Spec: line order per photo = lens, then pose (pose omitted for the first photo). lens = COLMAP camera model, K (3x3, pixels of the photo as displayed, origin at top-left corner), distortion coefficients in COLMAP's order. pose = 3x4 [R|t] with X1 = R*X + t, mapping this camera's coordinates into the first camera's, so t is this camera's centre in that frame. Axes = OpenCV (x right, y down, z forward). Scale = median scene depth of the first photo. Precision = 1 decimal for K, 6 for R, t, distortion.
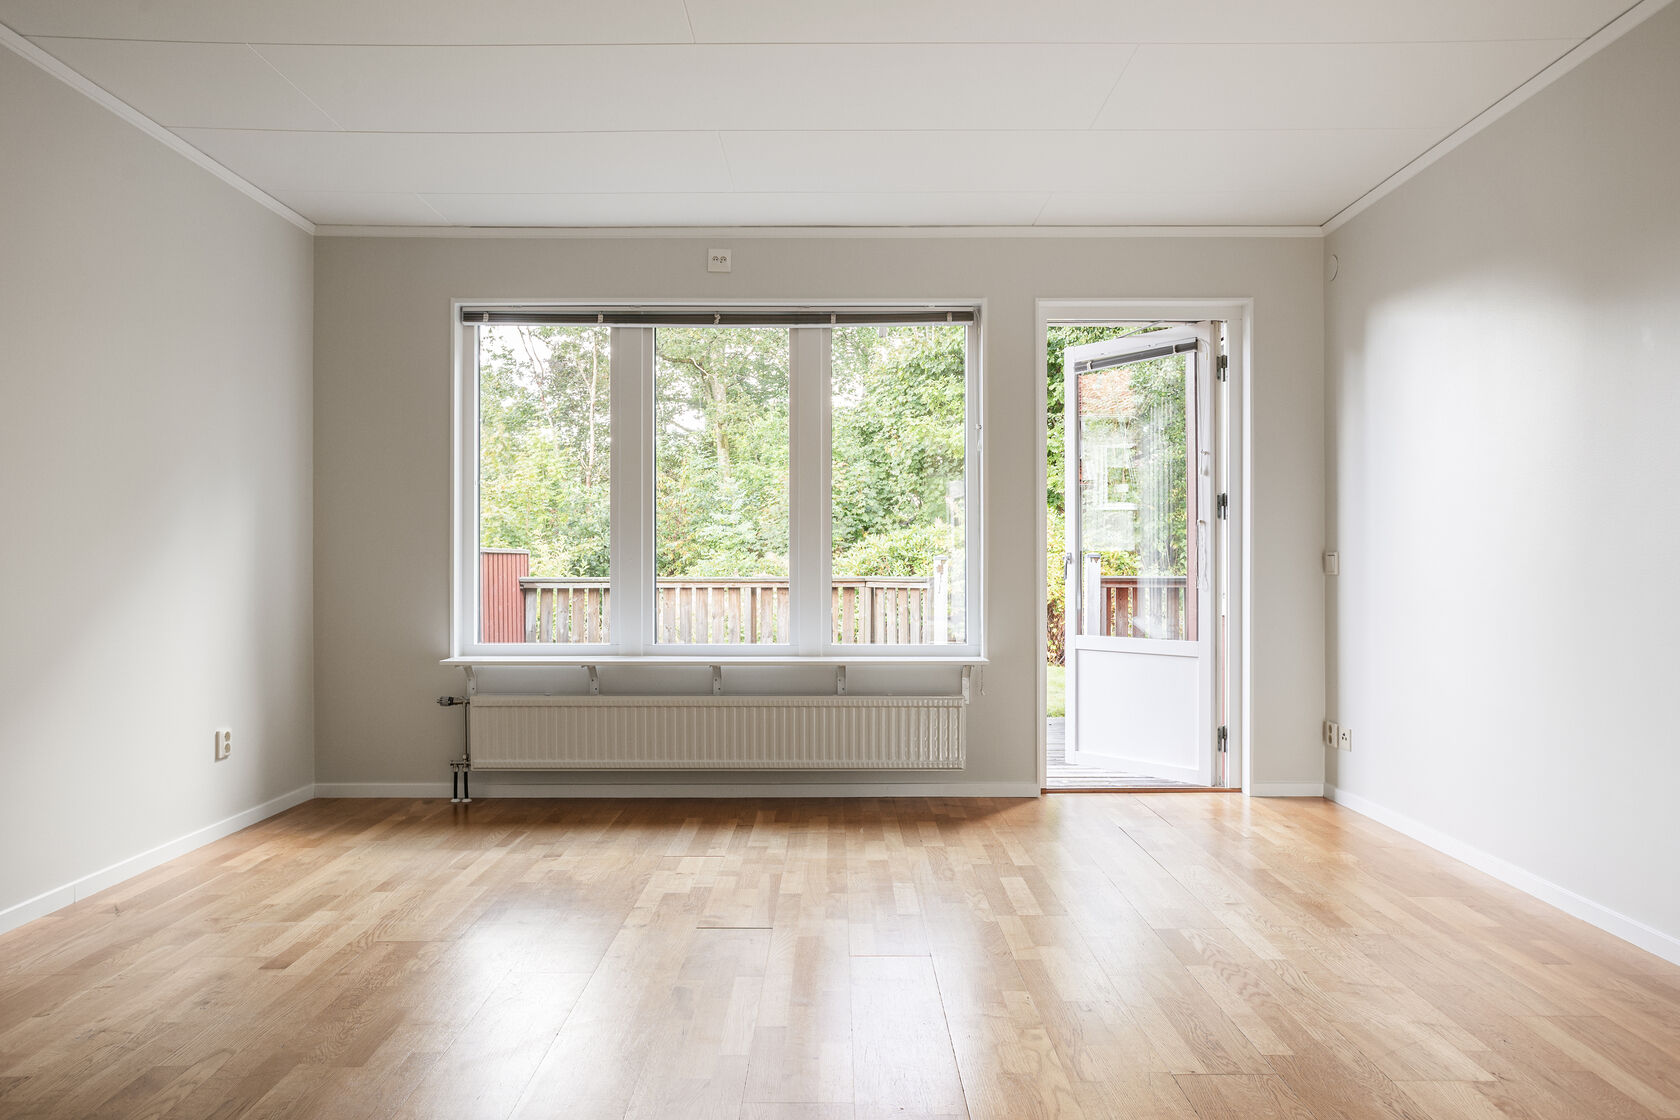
lens RADIAL K [[1154.5, 0, 832.3], [0, 1154.5, 560.5], [0, 0, 1]] dist [-0.009939, -0.004436]
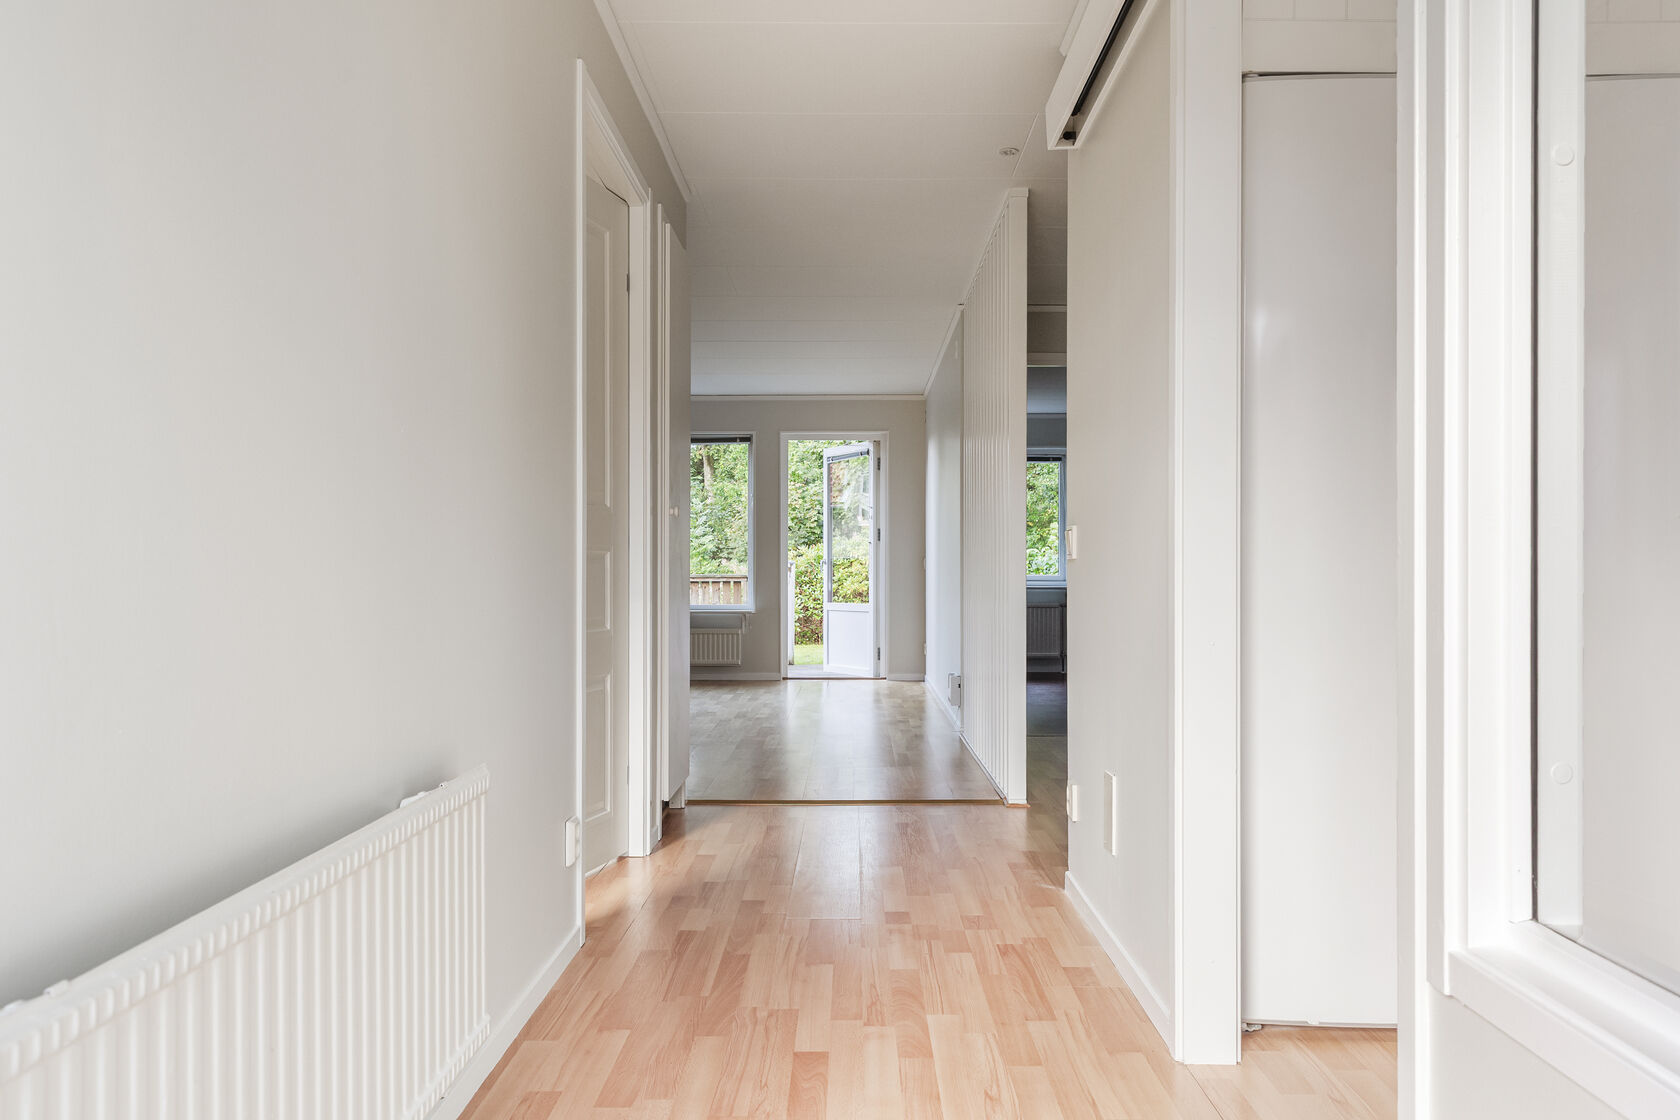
lens RADIAL K [[1154.5, 0, 847.0], [0, 1154.5, 563.0], [0, 0, 1]] dist [-0.009939, -0.004436]
pose [[0.999962, -0.000178, 0.008734, 0.271629], [0.000221, 0.999988, -0.004977, 0.010969], [-0.008733, 0.004979, 0.999949, -0.984335]]
